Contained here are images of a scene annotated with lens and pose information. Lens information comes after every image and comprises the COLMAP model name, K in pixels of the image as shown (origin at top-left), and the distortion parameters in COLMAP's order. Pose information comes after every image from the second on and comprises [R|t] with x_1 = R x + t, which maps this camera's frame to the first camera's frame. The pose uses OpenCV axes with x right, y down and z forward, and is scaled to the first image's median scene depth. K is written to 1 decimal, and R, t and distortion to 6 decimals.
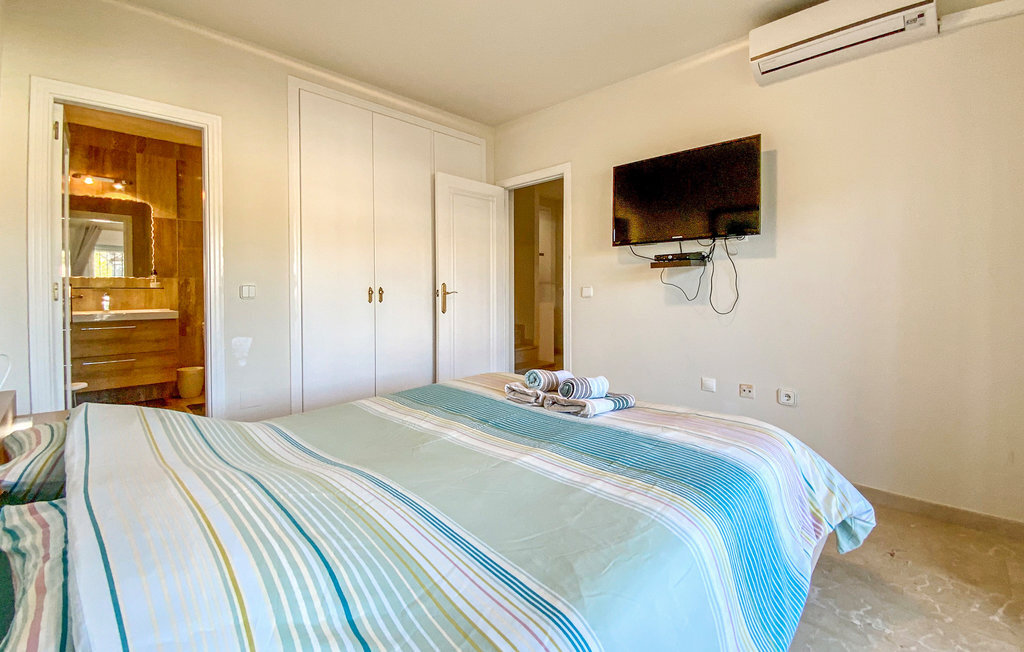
lens RADIAL K [[412.2, 0, 513.7], [0, 412.2, 301.6], [0, 0, 1]] dist [-0.007981, -0.000164]
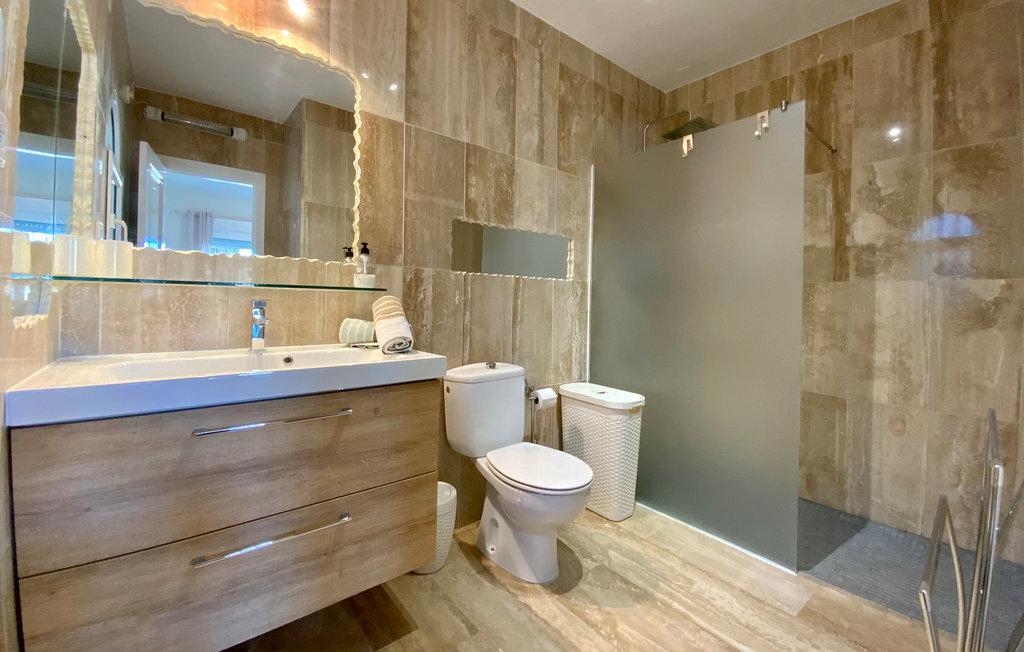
lens RADIAL K [[412.2, 0, 513.7], [0, 412.2, 301.6], [0, 0, 1]] dist [-0.007981, -0.000164]
pose [[0.990338, 0.011886, -0.138162, -0.663045], [-0.015145, 0.999631, -0.022567, -0.014797], [0.137842, 0.024441, 0.990153, 0.618245]]
